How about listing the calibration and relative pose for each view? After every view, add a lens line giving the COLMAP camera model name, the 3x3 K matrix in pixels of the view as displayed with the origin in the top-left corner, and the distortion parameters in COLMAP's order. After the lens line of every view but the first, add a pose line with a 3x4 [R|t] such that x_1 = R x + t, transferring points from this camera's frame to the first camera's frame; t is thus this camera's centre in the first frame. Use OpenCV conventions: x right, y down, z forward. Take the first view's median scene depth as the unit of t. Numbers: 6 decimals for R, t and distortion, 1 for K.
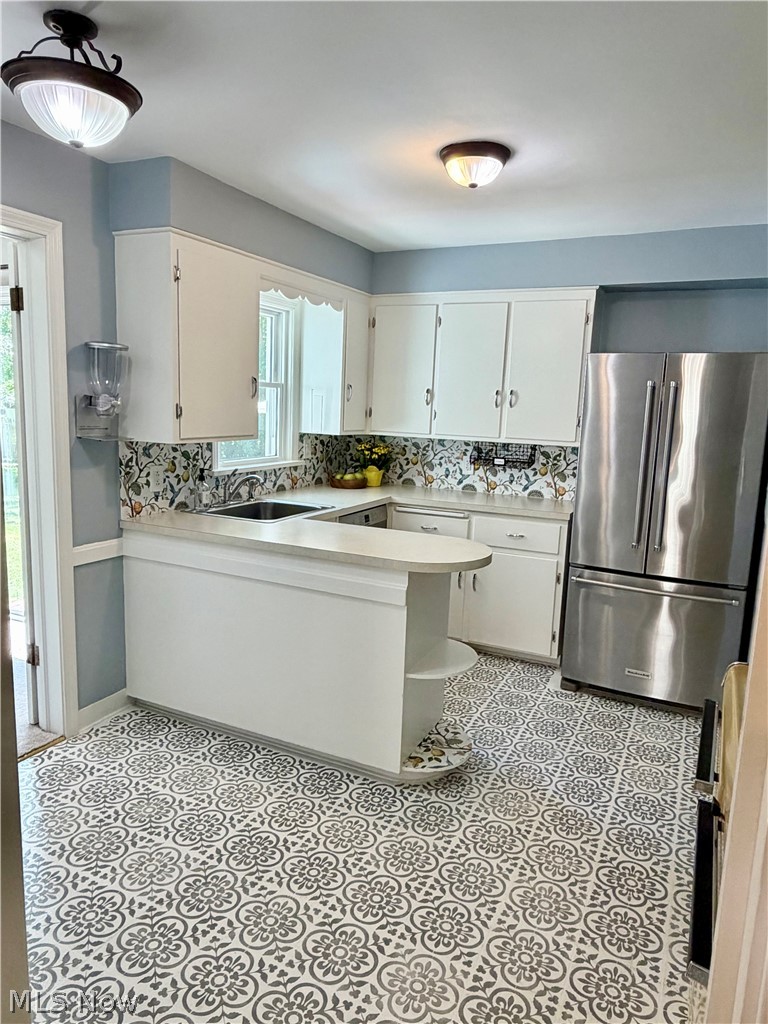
lens RADIAL K [[689.3, 0, 384.0], [0, 689.3, 512.0], [0, 0, 1]] dist [0.007295, 0.001784]
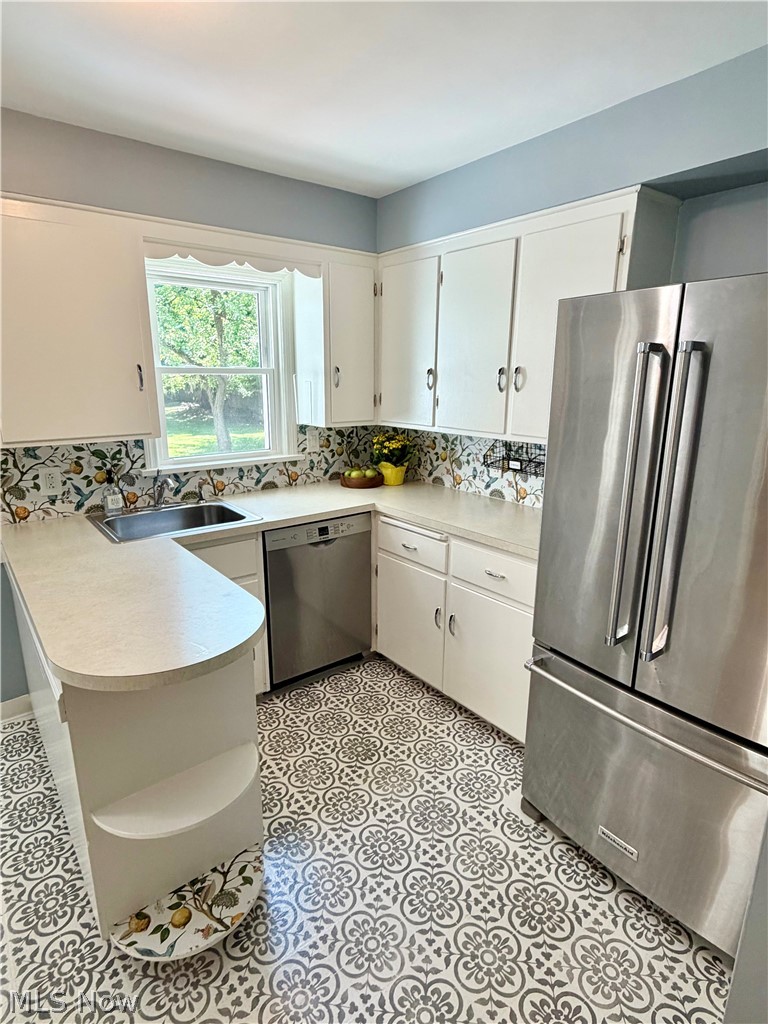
lens RADIAL K [[539.1, 0, 364.3], [0, 539.1, 518.6], [0, 0, 1]] dist [0.042550, -0.061320]
pose [[0.897364, 0.085036, -0.433021, 0.269549], [-0.043761, 0.993569, 0.104428, -0.068049], [0.439116, -0.074760, 0.895314, 0.385073]]
